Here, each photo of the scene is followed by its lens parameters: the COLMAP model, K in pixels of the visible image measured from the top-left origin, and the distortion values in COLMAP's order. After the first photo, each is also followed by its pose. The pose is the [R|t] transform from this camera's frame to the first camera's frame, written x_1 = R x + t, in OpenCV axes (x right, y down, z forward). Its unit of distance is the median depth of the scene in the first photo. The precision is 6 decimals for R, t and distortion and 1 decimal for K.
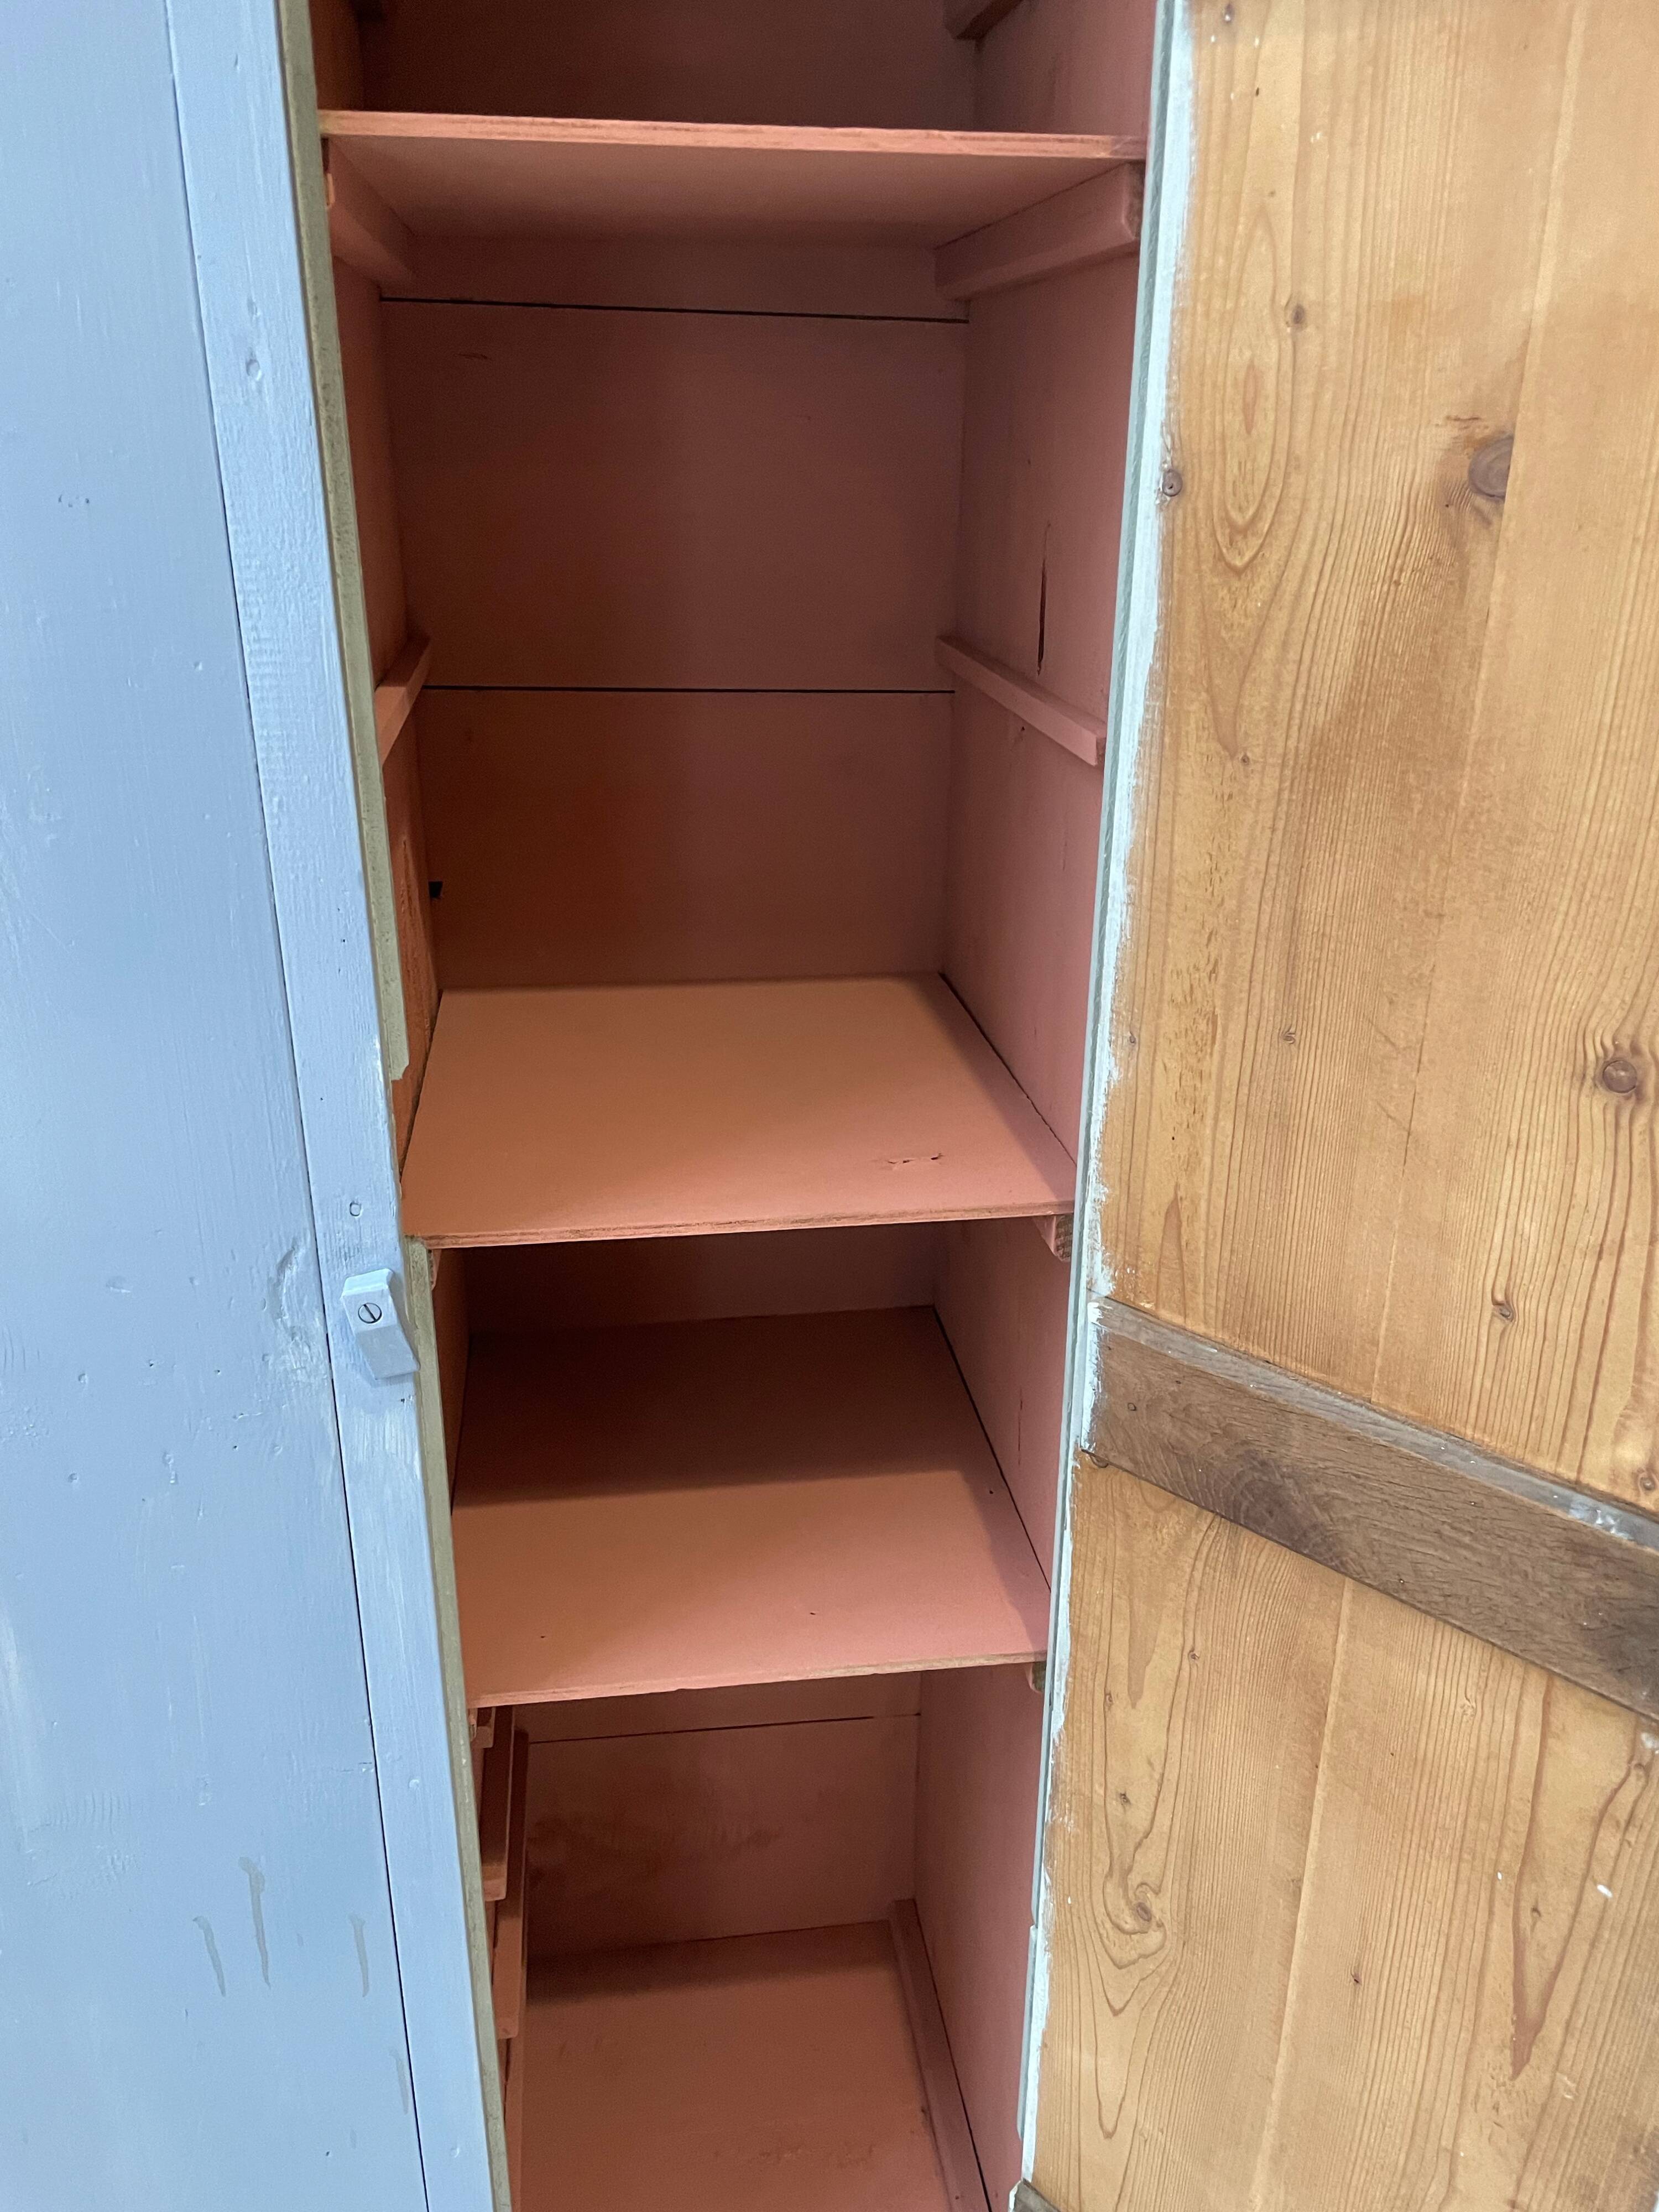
lens RADIAL K [[1673.0, 0, 815.5], [0, 1673.0, 1112.8], [0, 0, 1]] dist [0.083242, -0.112890]
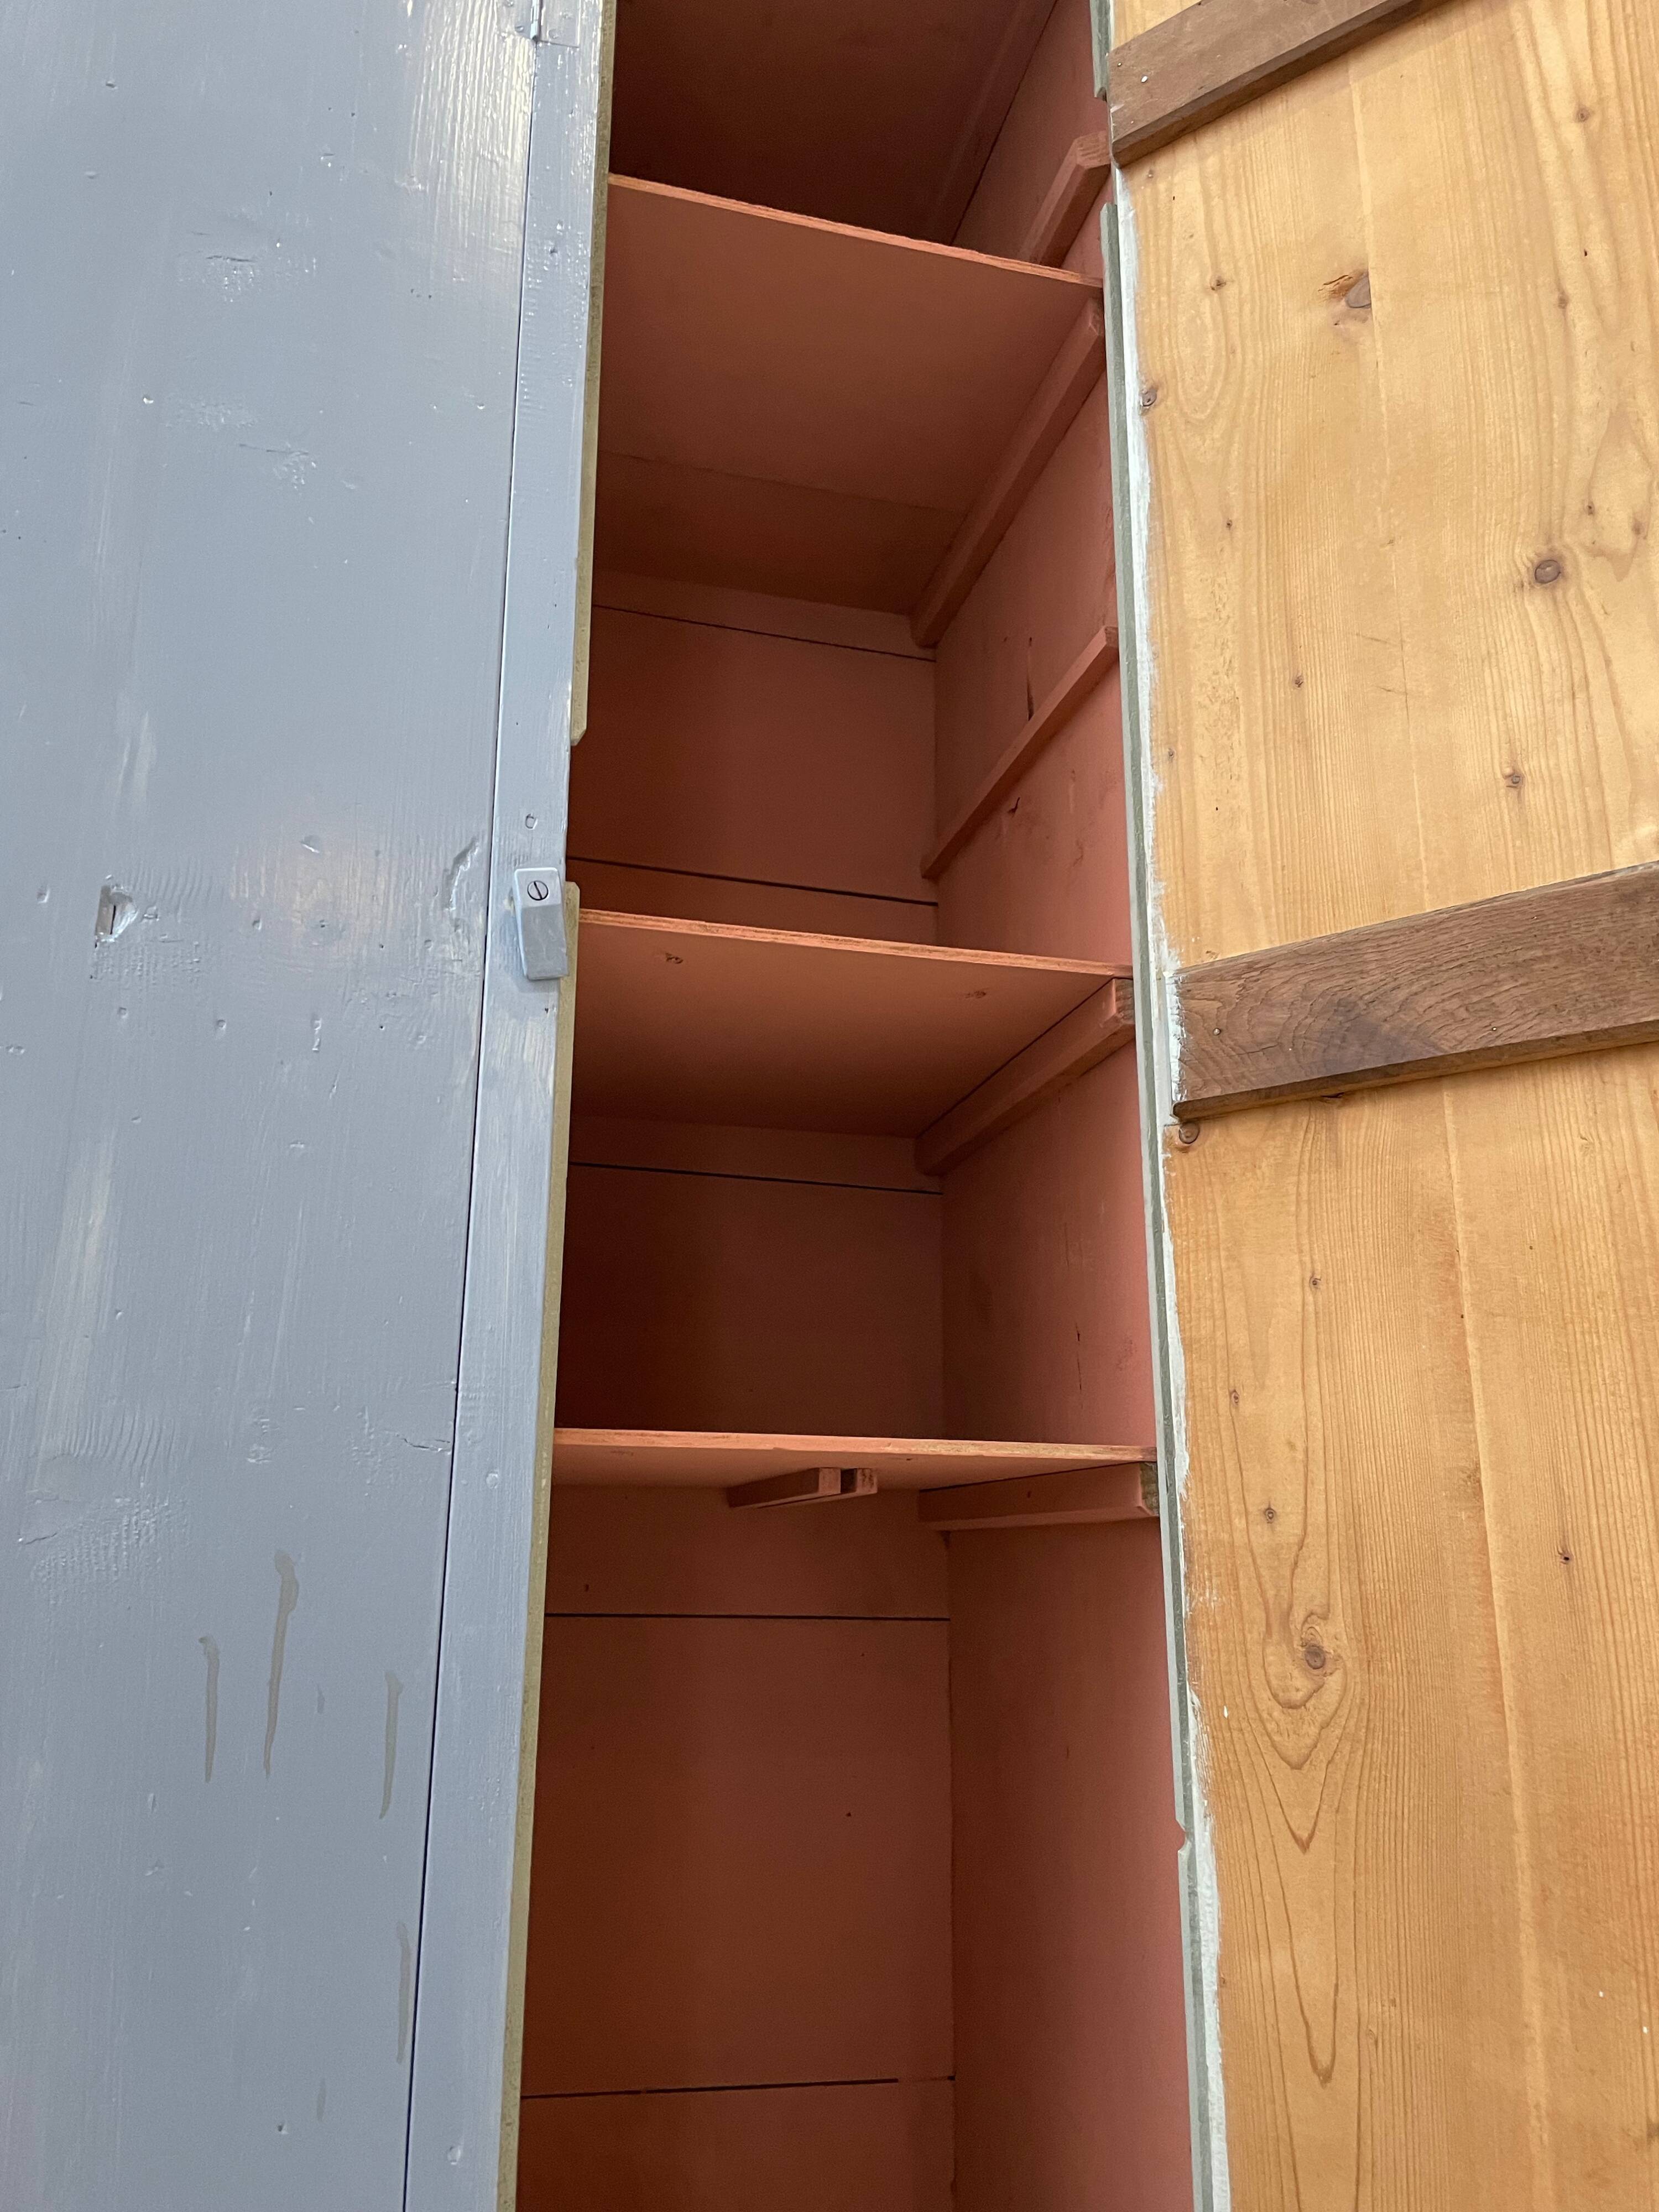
lens RADIAL K [[1673.0, 0, 848.2], [0, 1673.0, 1102.8], [0, 0, 1]] dist [0.083242, -0.112890]
pose [[0.991678, 0.033104, 0.124416, -0.183262], [0.049006, 0.796572, -0.602554, 0.843517], [-0.119053, 0.603637, 0.788320, 0.183158]]
